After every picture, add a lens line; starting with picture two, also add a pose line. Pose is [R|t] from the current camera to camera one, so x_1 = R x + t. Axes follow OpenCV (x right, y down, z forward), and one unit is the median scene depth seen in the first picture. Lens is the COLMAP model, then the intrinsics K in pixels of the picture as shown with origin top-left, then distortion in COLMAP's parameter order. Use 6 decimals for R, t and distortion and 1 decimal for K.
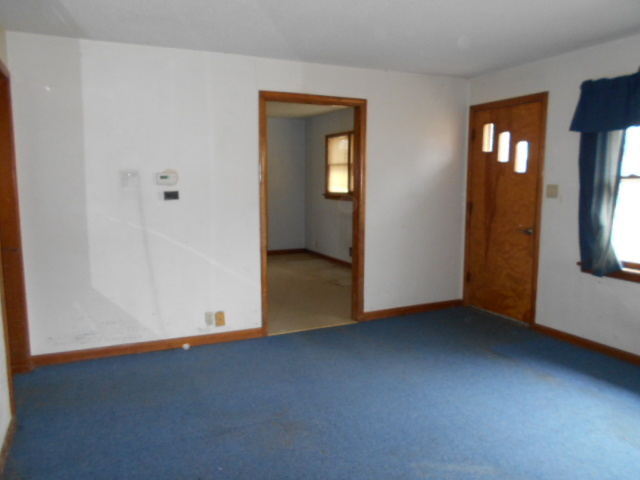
lens RADIAL K [[514.3, 0, 320.0], [0, 514.3, 240.0], [0, 0, 1]] dist [-0.001904, -0.001284]
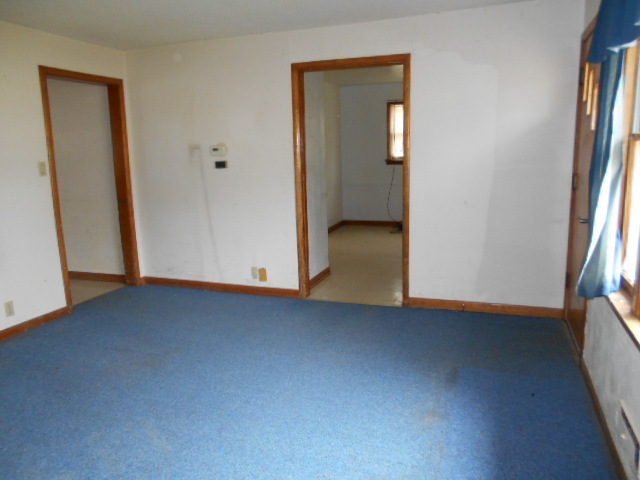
lens RADIAL K [[499.3, 0, 320.0], [0, 499.3, 240.0], [0, 0, 1]] dist [-0.058469, 0.074519]
pose [[0.712186, 0.120288, -0.691608, 0.700911], [-0.075076, 0.992611, 0.095330, -0.040262], [0.697964, -0.015970, 0.715954, 0.326977]]
